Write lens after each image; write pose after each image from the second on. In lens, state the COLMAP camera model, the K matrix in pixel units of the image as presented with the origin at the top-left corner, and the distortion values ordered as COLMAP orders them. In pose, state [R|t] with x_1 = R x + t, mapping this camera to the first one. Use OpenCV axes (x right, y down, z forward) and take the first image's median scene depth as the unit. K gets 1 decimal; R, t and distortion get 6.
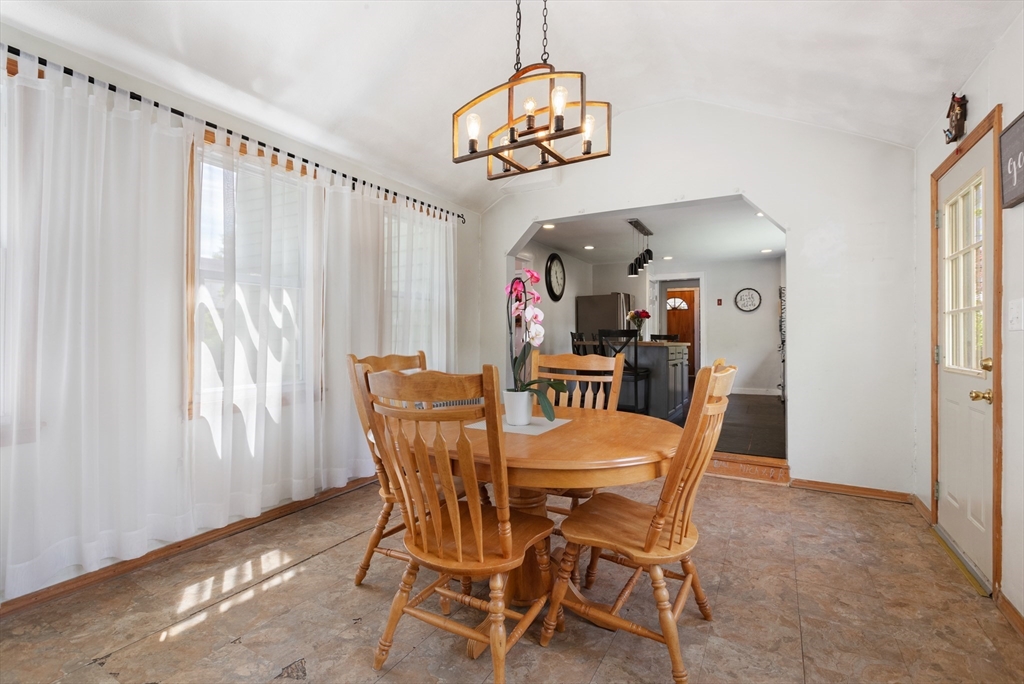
lens RADIAL K [[451.4, 0, 511.4], [0, 451.4, 335.8], [0, 0, 1]] dist [0.002519, 0.000453]
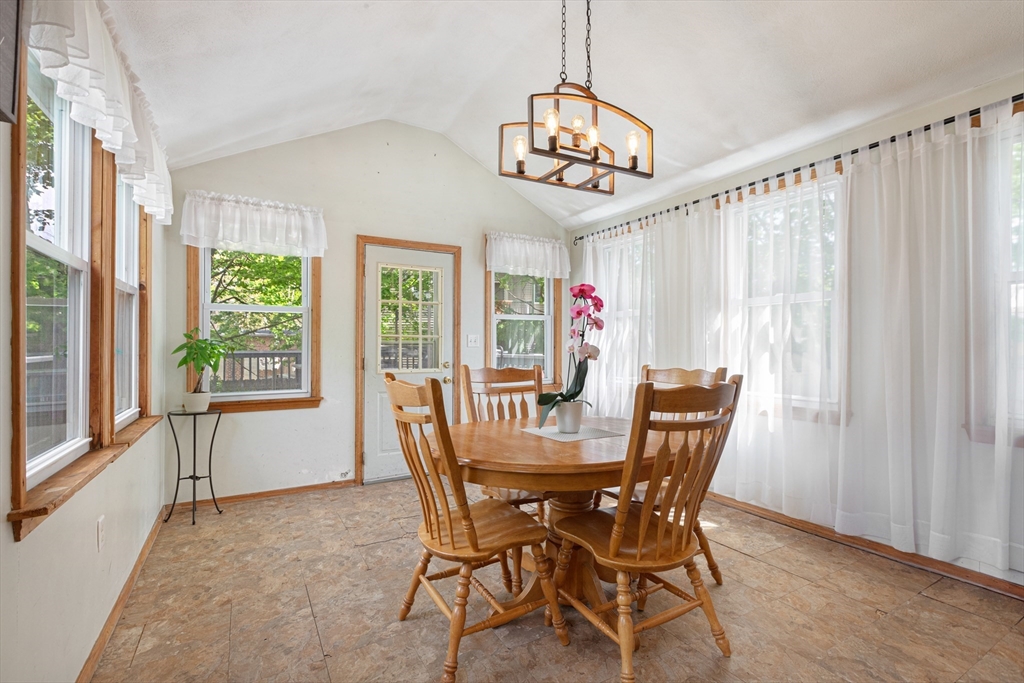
lens RADIAL K [[451.4, 0, 511.4], [0, 451.4, 335.3], [0, 0, 1]] dist [0.002519, 0.000453]
pose [[-0.489975, -0.029374, -0.871241, 0.254536], [-0.004443, 0.999503, -0.031199, 0.001537], [0.871725, -0.011416, -0.489863, 0.347654]]
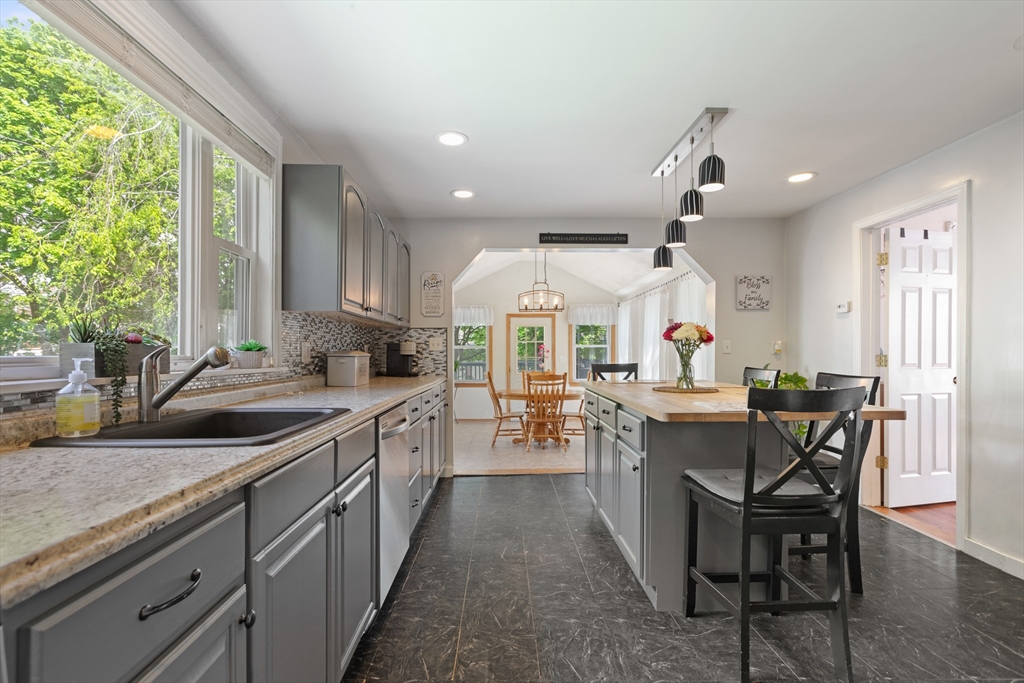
lens RADIAL K [[465.1, 0, 506.6], [0, 465.1, 352.3], [0, 0, 1]] dist [0.002828, 0.000140]
pose [[-0.860527, -0.005989, -0.509370, 0.509010], [-0.002441, 0.999968, -0.007634, -0.016326], [0.509399, -0.005326, -0.860514, 0.972260]]
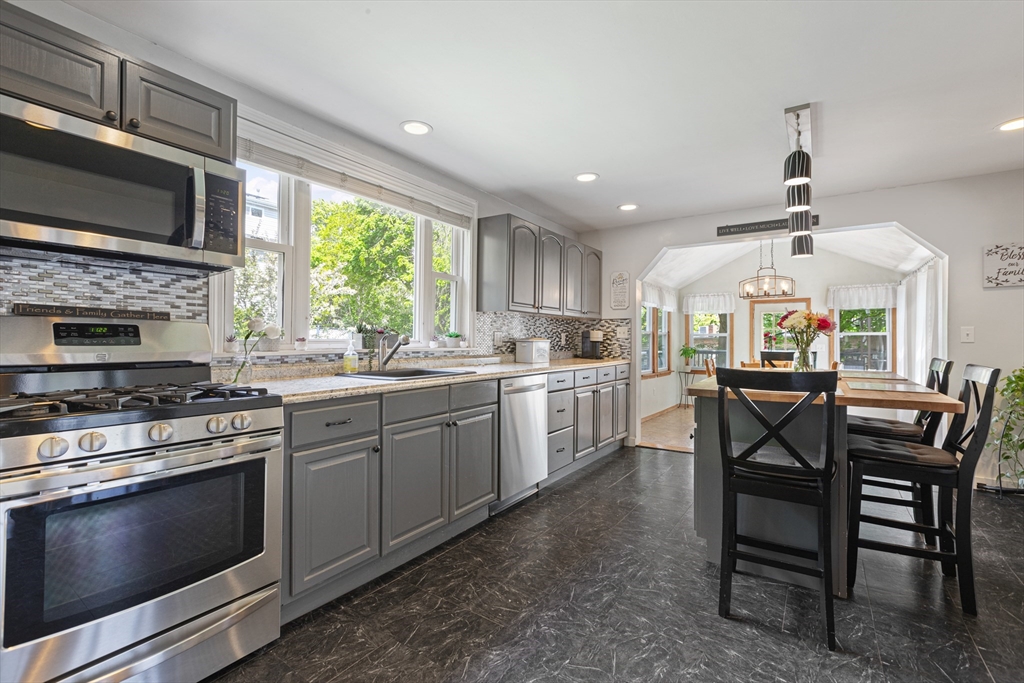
lens RADIAL K [[451.4, 0, 511.4], [0, 451.4, 335.3], [0, 0, 1]] dist [0.002519, 0.000453]
pose [[-0.997178, -0.011262, 0.074229, 0.407337], [-0.012280, 0.999837, -0.013273, -0.015671], [-0.074068, -0.014147, -0.997153, 1.100191]]
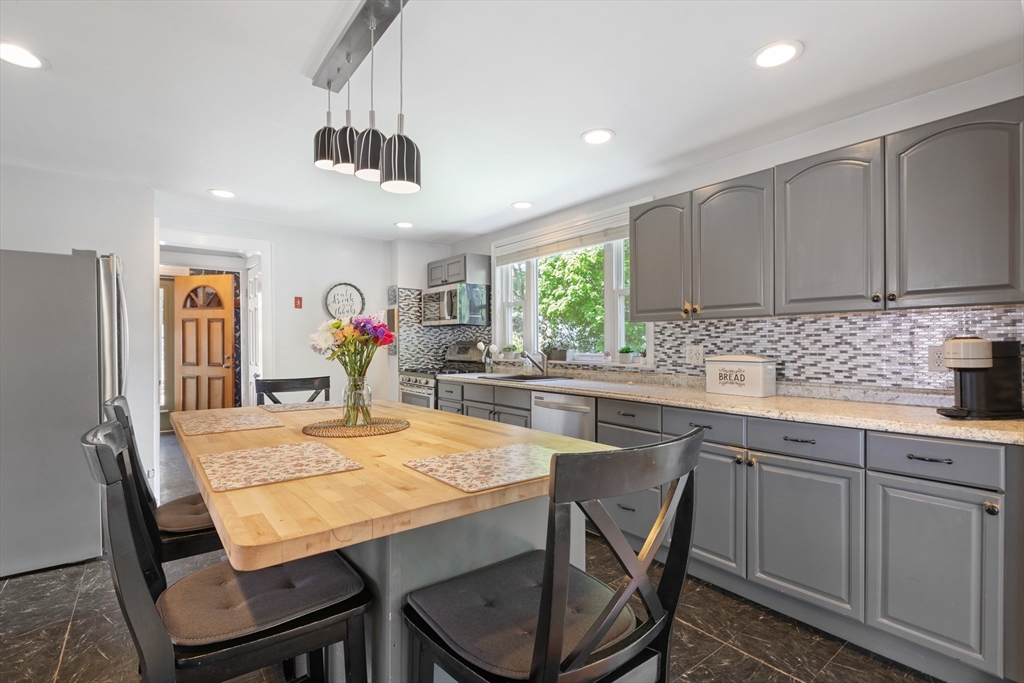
lens RADIAL K [[478.6, 0, 514.7], [0, 478.6, 345.9], [0, 0, 1]] dist [0.001191, 0.000262]
pose [[0.376568, -0.011357, 0.926319, 0.025079], [-0.000217, 0.999924, 0.012348, -0.031416], [-0.926389, -0.004851, 0.376537, 0.579121]]
